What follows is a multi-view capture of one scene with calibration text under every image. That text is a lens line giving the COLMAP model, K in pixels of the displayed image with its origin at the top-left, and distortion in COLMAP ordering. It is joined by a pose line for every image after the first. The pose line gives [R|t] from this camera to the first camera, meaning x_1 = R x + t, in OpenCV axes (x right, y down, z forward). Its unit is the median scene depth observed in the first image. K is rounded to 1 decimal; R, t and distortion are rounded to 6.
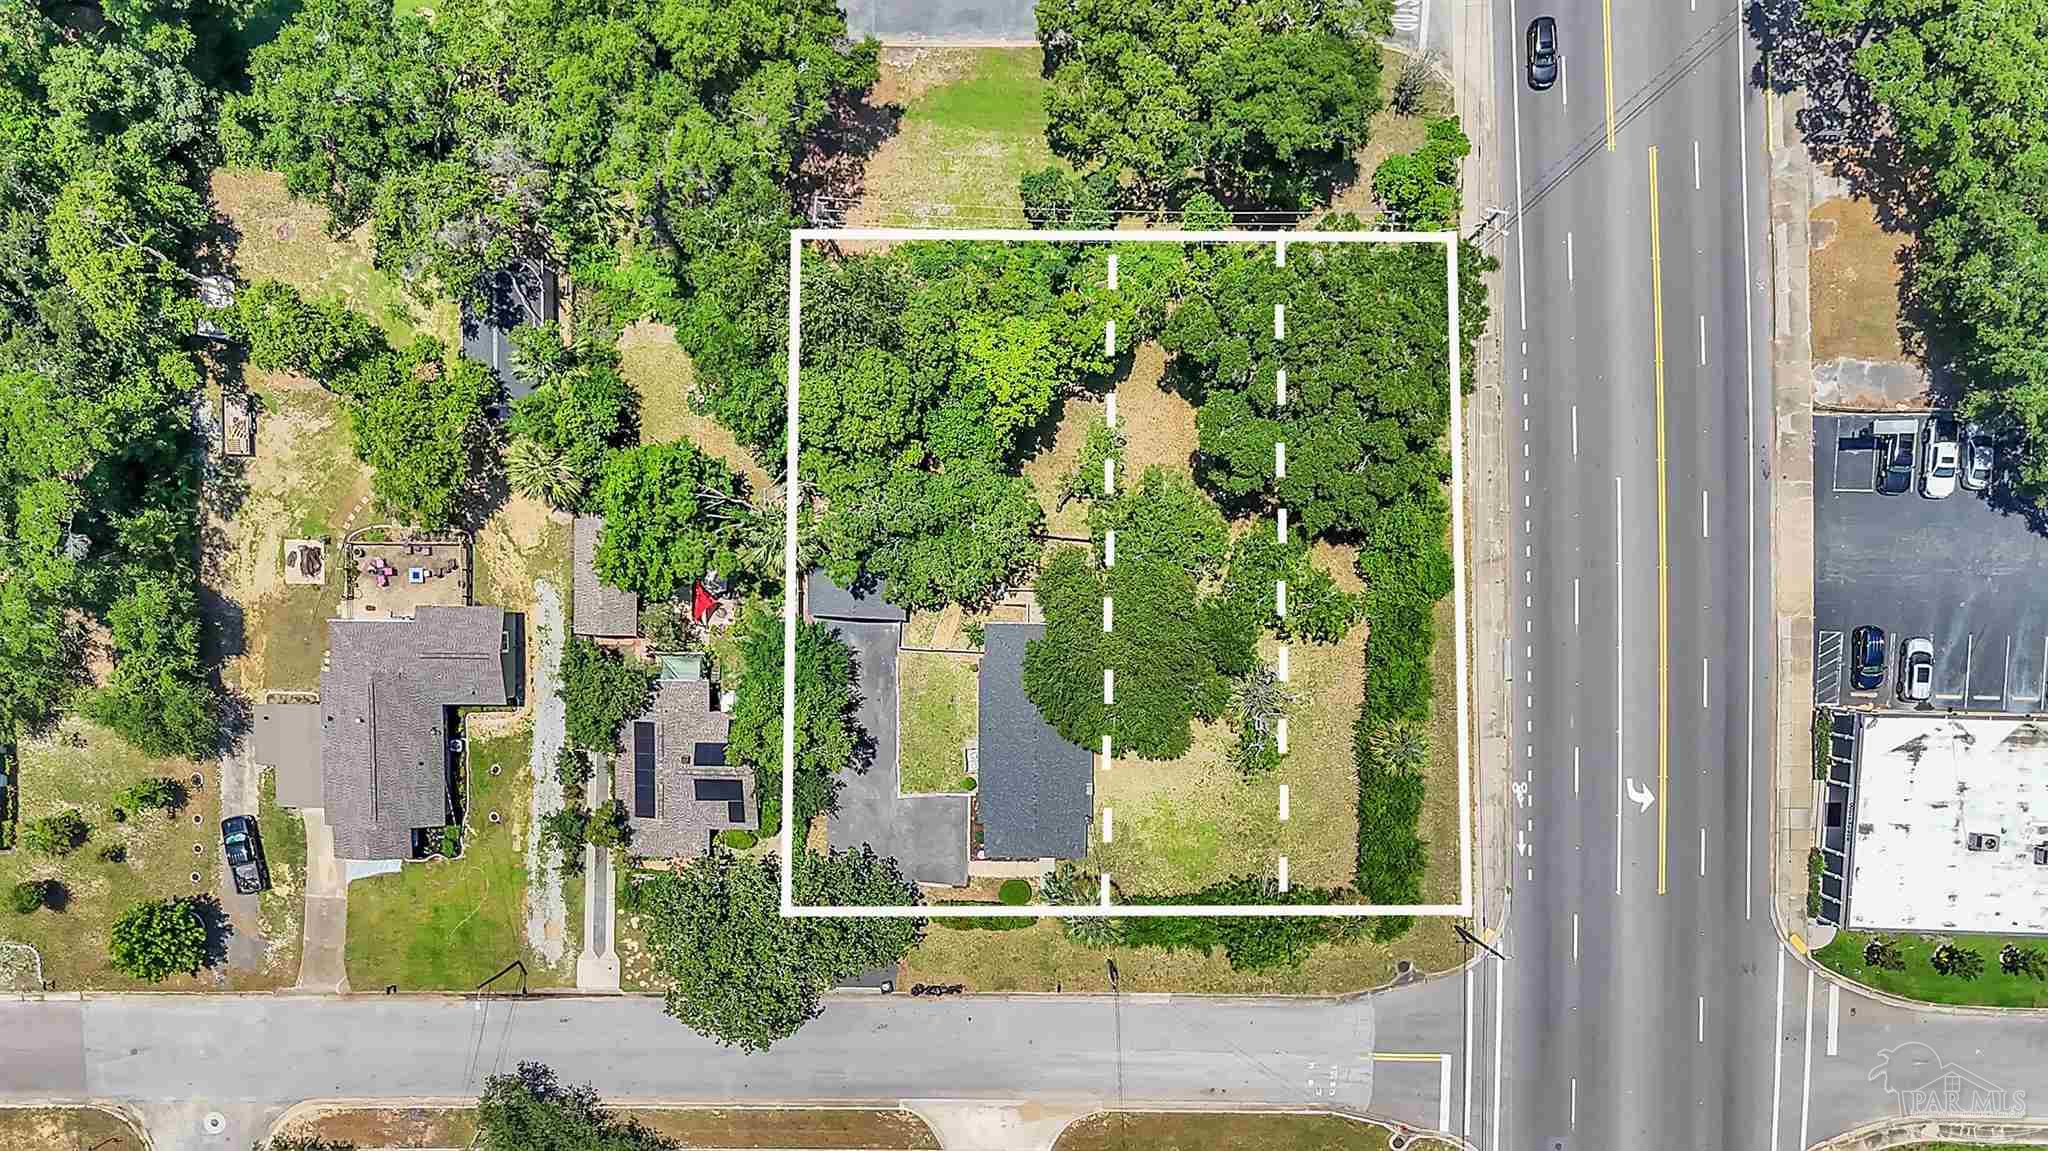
lens RADIAL K [[1523.2, 0, 1028.3], [0, 1523.2, 595.4], [0, 0, 1]] dist [0.055045, -0.048668]
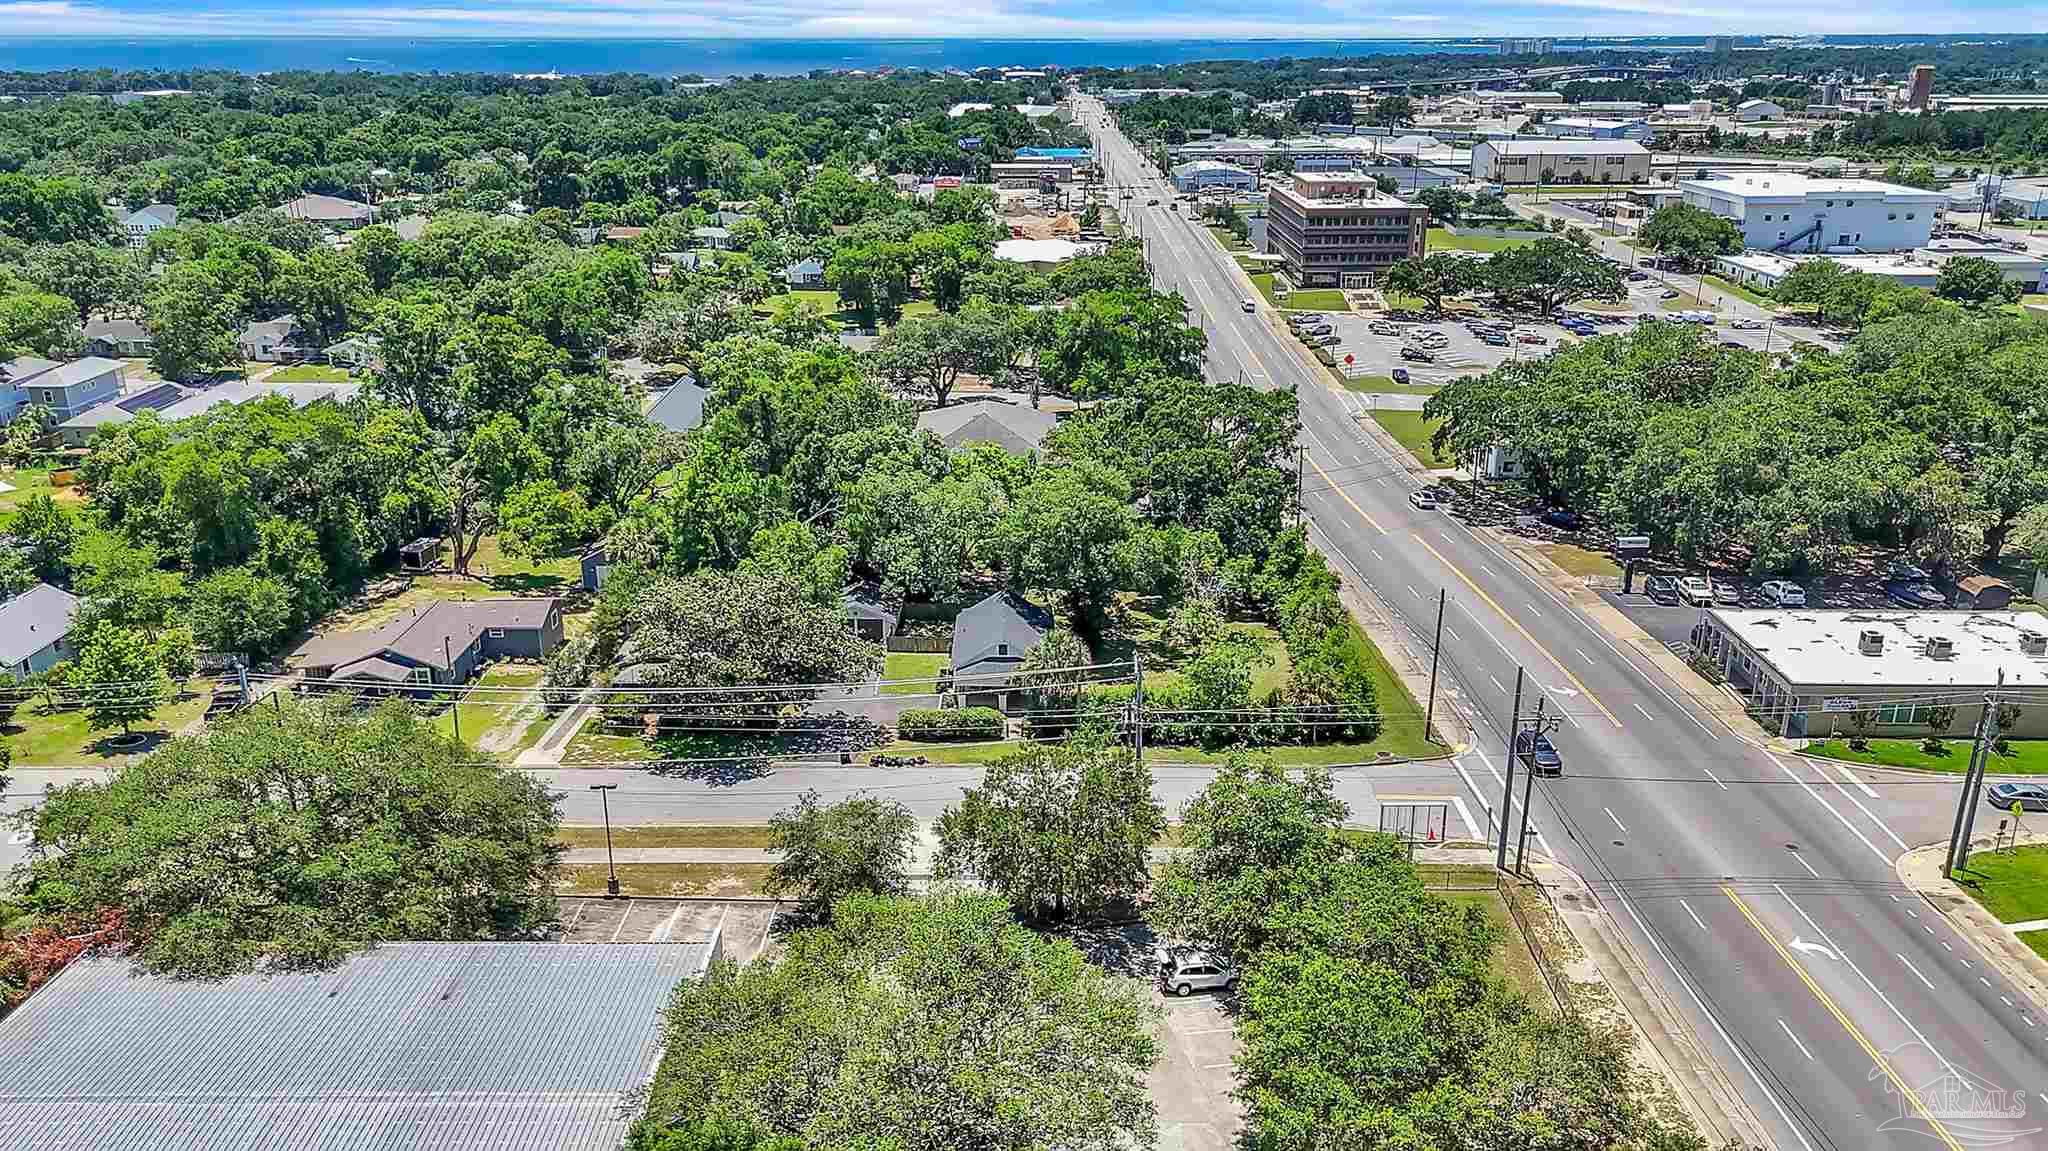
lens RADIAL K [[1523.2, 0, 1021.0], [0, 1523.2, 578.6], [0, 0, 1]] dist [0.055045, -0.048668]
pose [[0.999899, 0.011616, 0.008143, 0.007478], [0.005019, 0.247247, -0.968939, 1.145943], [-0.013269, 0.968883, 0.247164, 0.660602]]
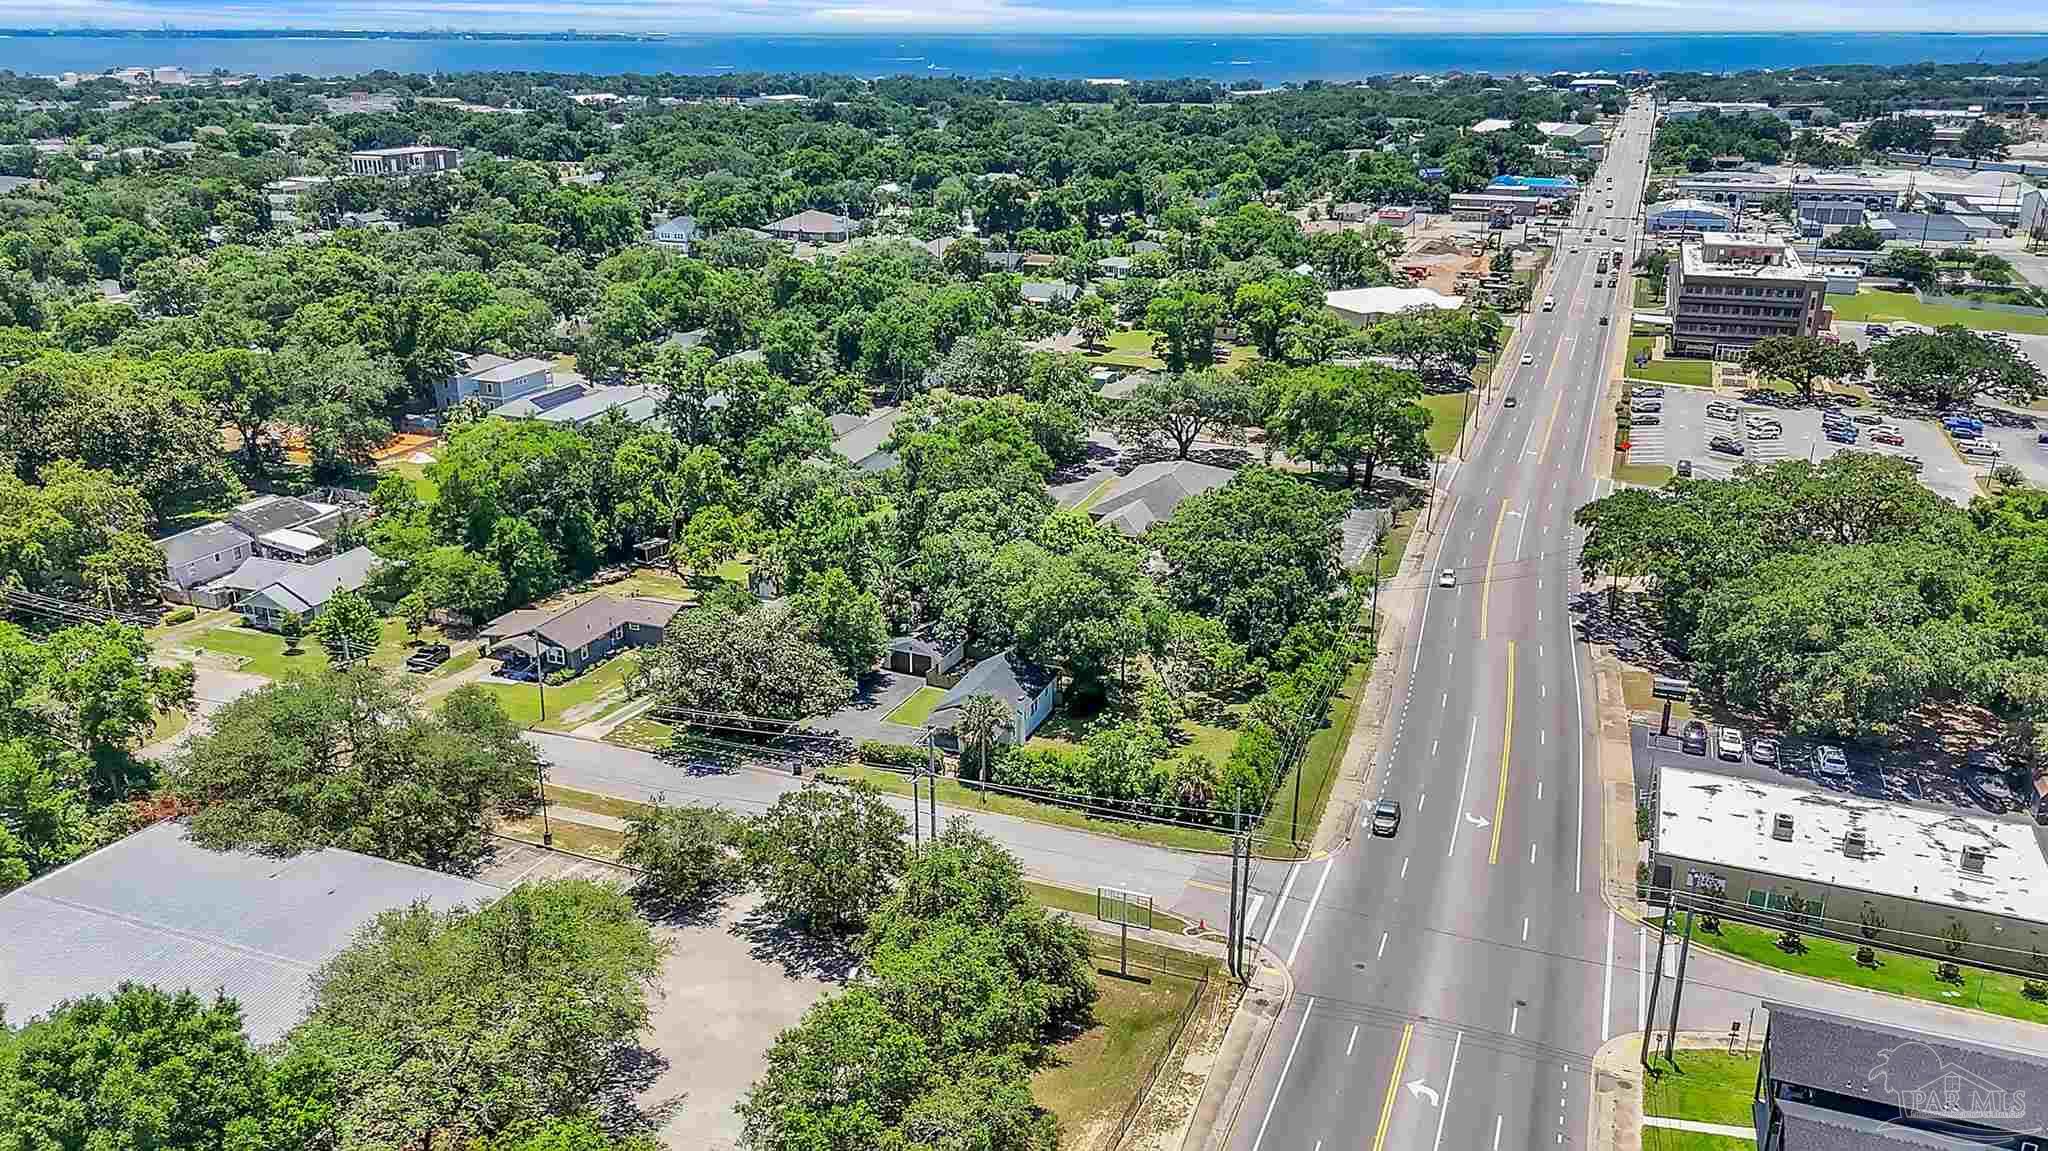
lens RADIAL K [[1523.2, 0, 1027.9], [0, 1523.2, 562.5], [0, 0, 1]] dist [0.055045, -0.048668]
pose [[0.935224, 0.131145, -0.328872, 0.433401], [-0.350923, 0.220056, -0.910180, 1.216570], [-0.046995, 0.966632, 0.251823, 0.550032]]
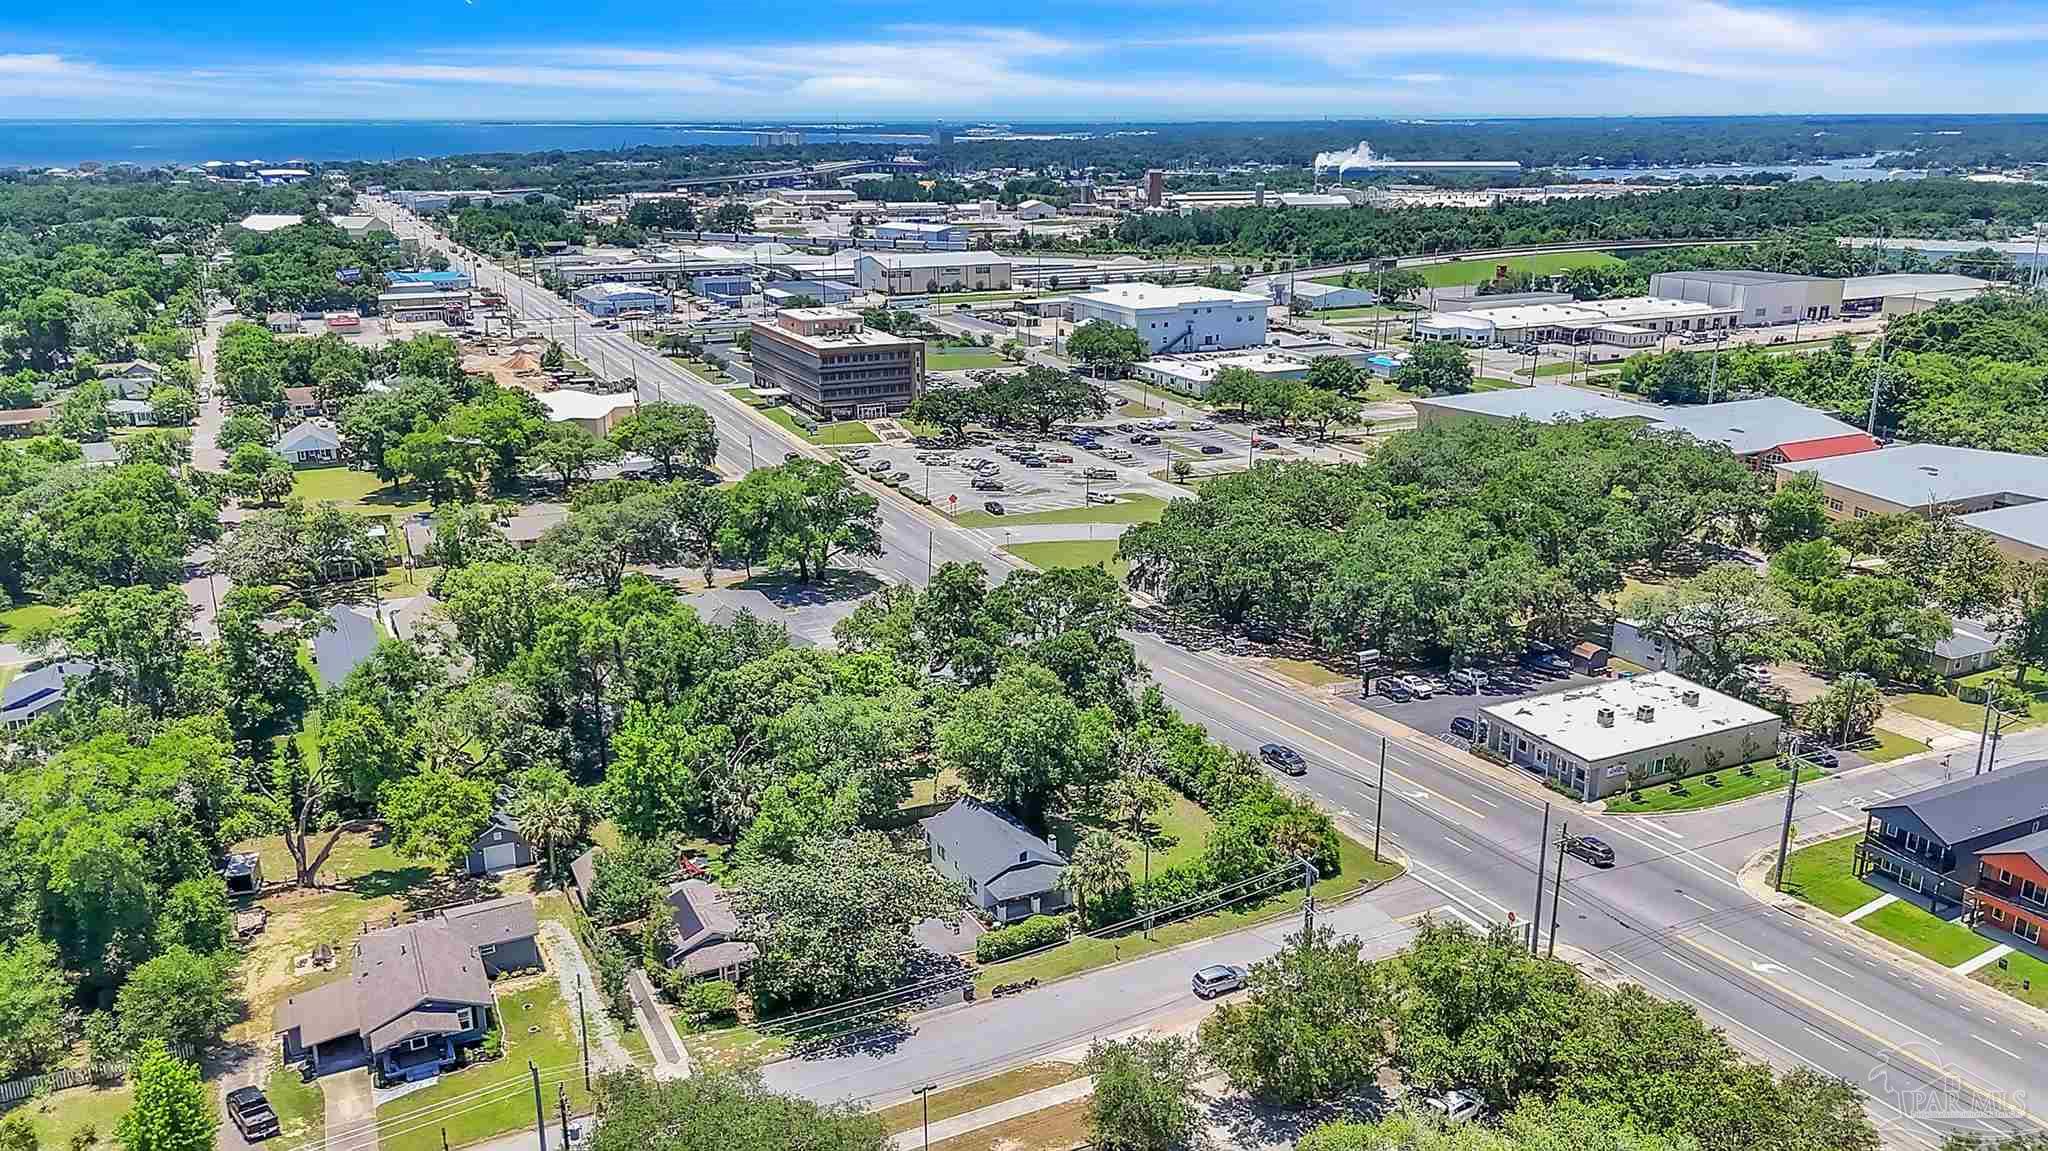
lens RADIAL K [[1523.2, 0, 1018.0], [0, 1523.2, 585.1], [0, 0, 1]] dist [0.055045, -0.048668]
pose [[0.891083, -0.119426, 0.437846, -0.471607], [0.452897, 0.171810, -0.874852, 1.100246], [0.029254, 0.977864, 0.207184, 0.533970]]
